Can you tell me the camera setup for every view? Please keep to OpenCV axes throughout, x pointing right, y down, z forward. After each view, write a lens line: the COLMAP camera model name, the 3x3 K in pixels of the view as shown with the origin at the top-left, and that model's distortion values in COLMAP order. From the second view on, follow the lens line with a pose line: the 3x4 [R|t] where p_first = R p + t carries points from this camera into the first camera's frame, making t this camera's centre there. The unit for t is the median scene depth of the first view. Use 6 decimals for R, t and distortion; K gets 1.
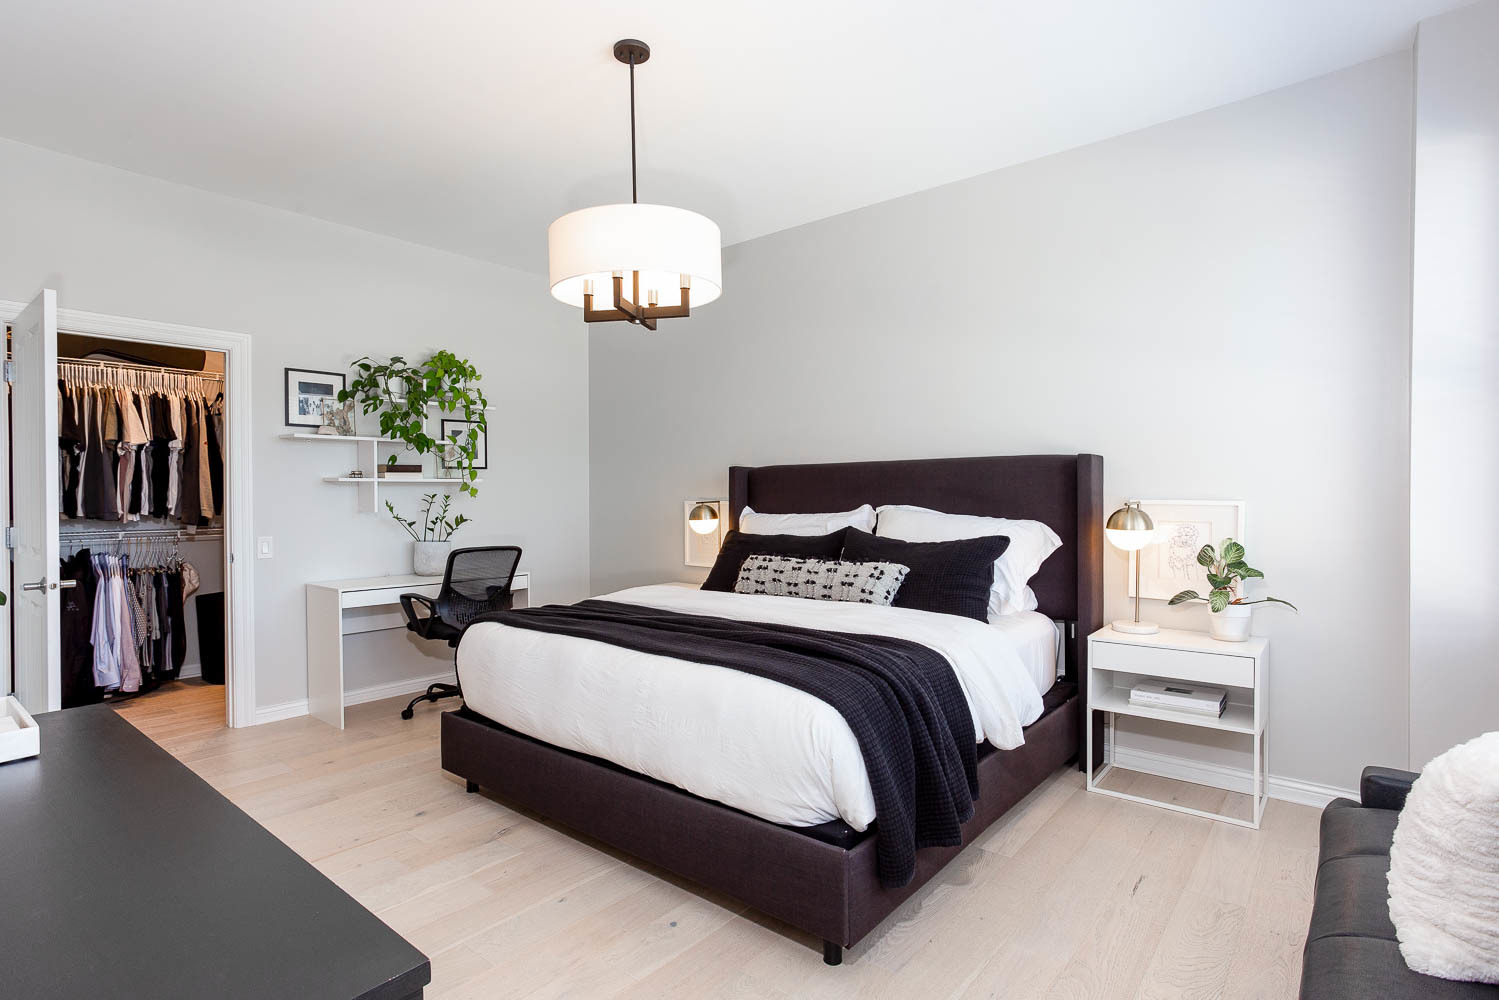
lens RADIAL K [[789.6, 0, 743.3], [0, 789.6, 522.2], [0, 0, 1]] dist [-0.002540, -0.000184]
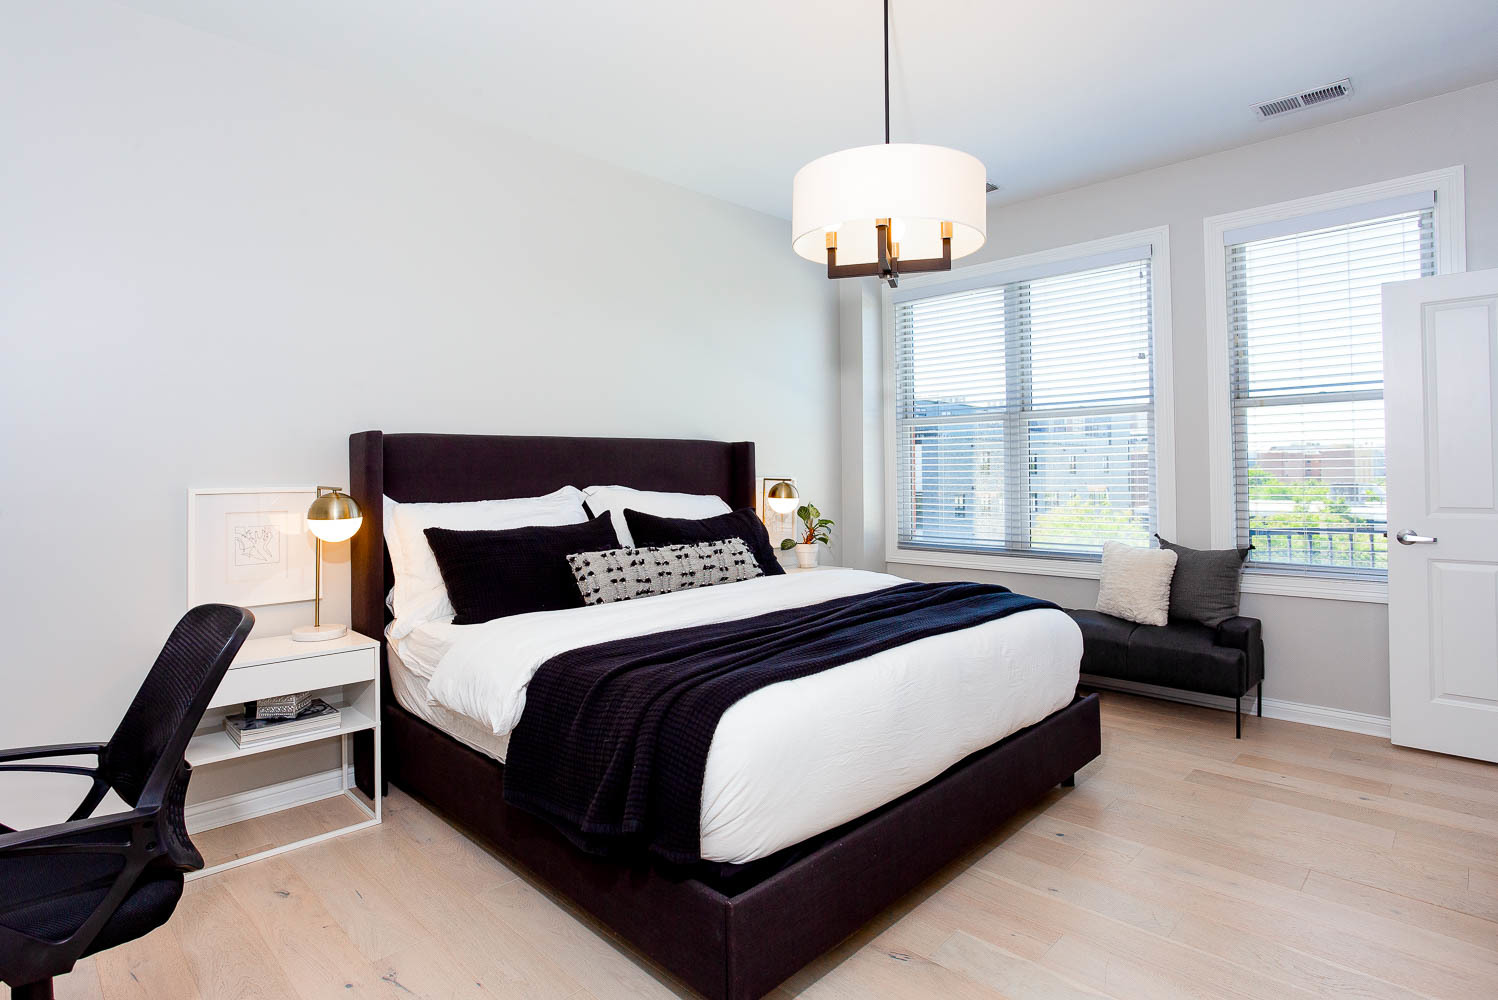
lens RADIAL K [[780.9, 0, 742.7], [0, 780.9, 462.2], [0, 0, 1]] dist [-0.053290, 0.000211]
pose [[0.067085, 0.019588, 0.997555, -0.764401], [0.044986, 0.998731, -0.022636, -0.022739], [-0.996733, 0.046395, 0.066118, 0.829142]]
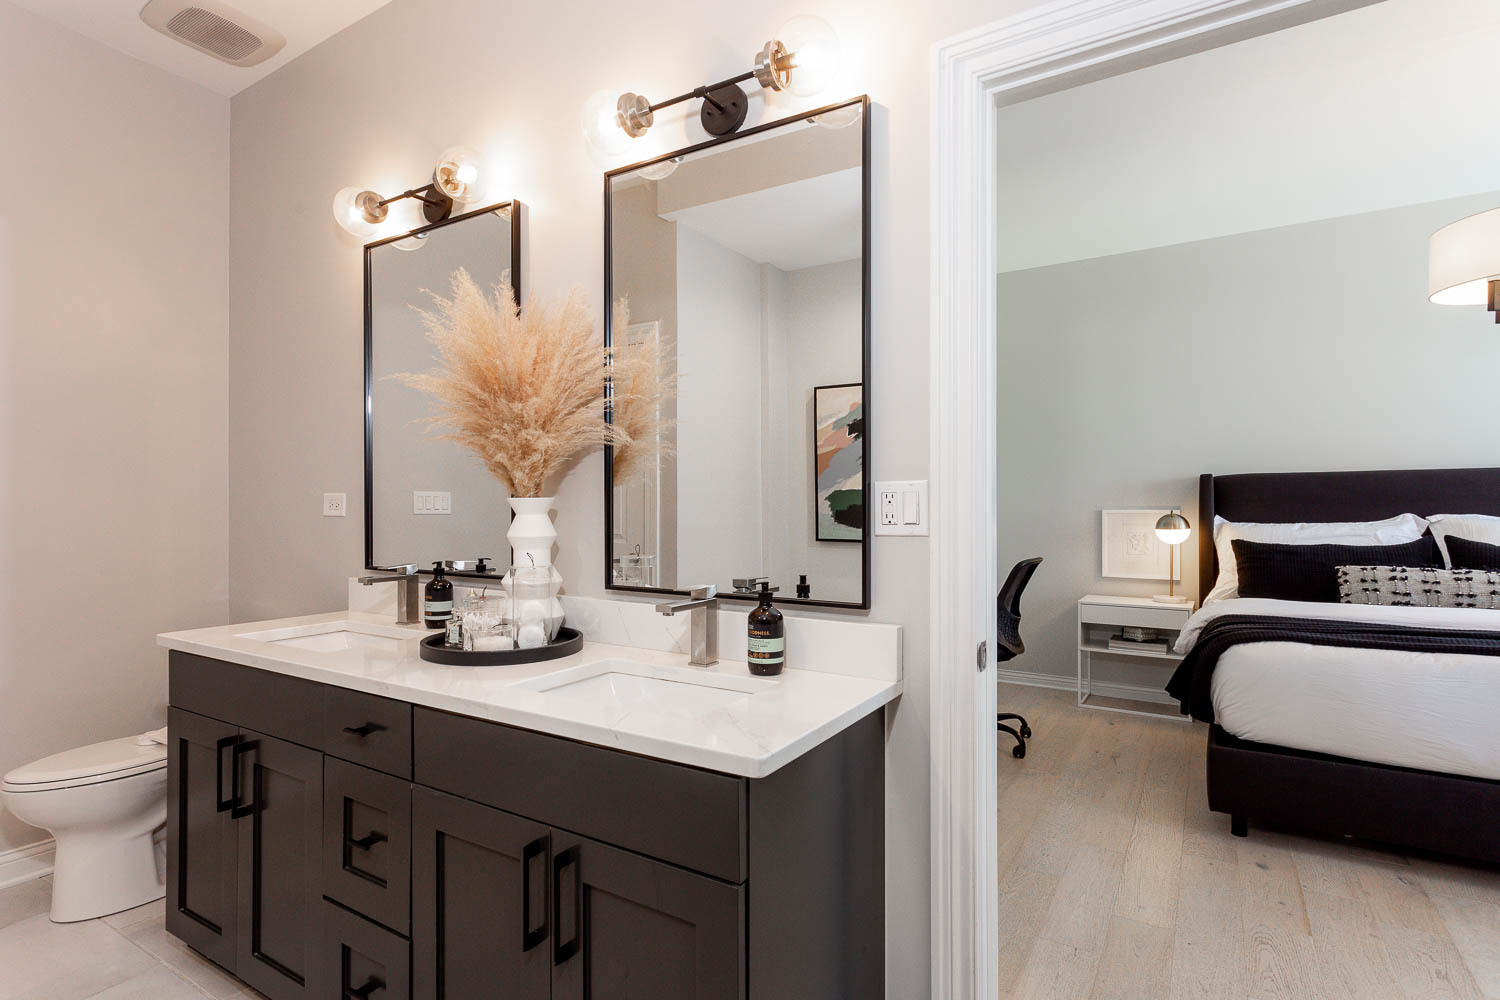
lens RADIAL K [[752.1, 0, 727.9], [0, 752.1, 499.0], [0, 0, 1]] dist [-0.004532, -0.000895]
pose [[0.990095, 0.000027, 0.140399, -0.919306], [0.005376, 0.999259, -0.038102, -0.009873], [-0.140296, 0.038479, 0.989362, 0.195644]]
